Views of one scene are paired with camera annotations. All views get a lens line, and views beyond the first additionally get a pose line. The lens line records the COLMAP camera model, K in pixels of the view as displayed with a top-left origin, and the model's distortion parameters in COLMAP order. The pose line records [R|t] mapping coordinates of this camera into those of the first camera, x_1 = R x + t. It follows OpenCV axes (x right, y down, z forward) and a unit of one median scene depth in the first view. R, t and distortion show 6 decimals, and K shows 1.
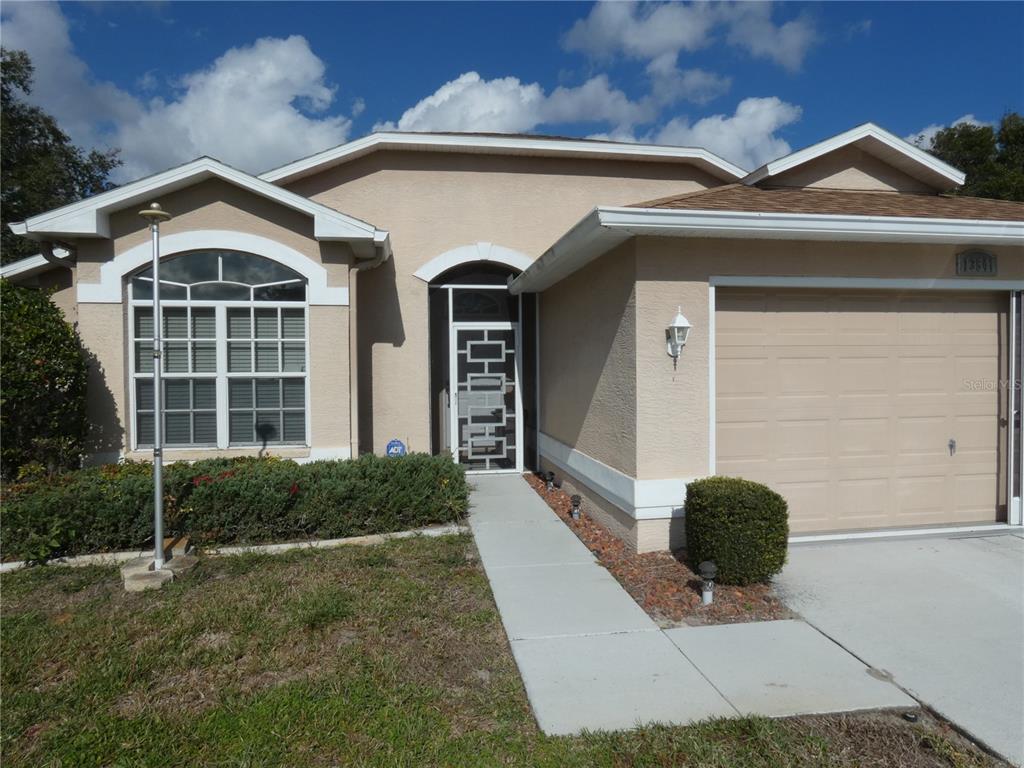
lens RADIAL K [[616.0, 0, 514.2], [0, 616.0, 378.3], [0, 0, 1]] dist [0.007659, 0.000117]
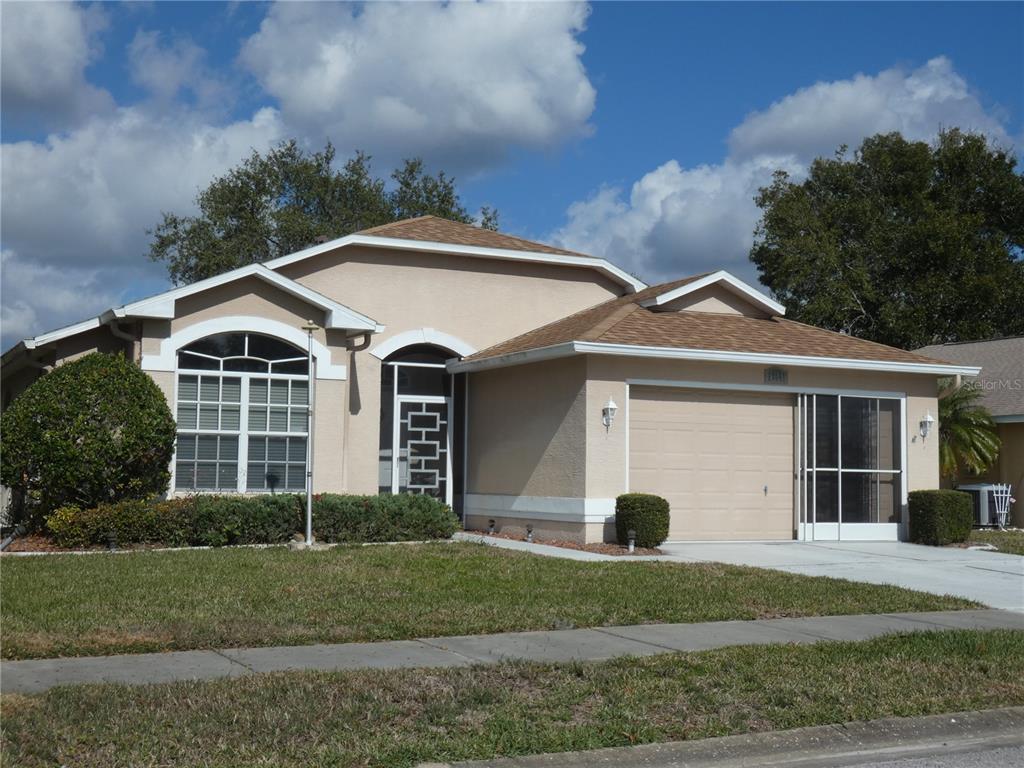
lens RADIAL K [[1259.8, 0, 512.0], [0, 1259.8, 384.0], [0, 0, 1]] dist [0.191116, -0.003648]
pose [[0.955738, 0.042211, 0.291174, -0.703022], [-0.015768, 0.995581, -0.092569, 0.123209], [-0.293795, 0.083881, 0.952181, -1.560884]]
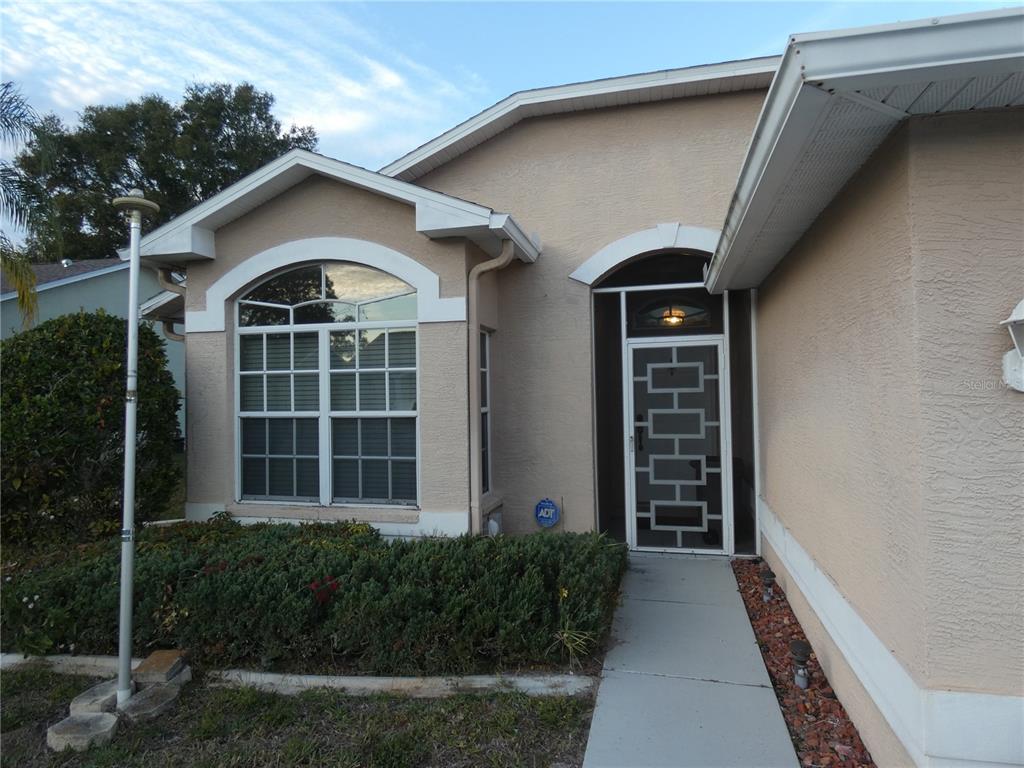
lens RADIAL K [[619.3, 0, 512.0], [0, 619.3, 384.0], [0, 0, 1]] dist [0.002689, -0.000771]
pose [[0.920280, -0.012247, -0.391070, 0.073364], [0.002494, 0.999673, -0.025437, -0.023624], [0.391254, 0.022434, 0.920009, 0.342622]]
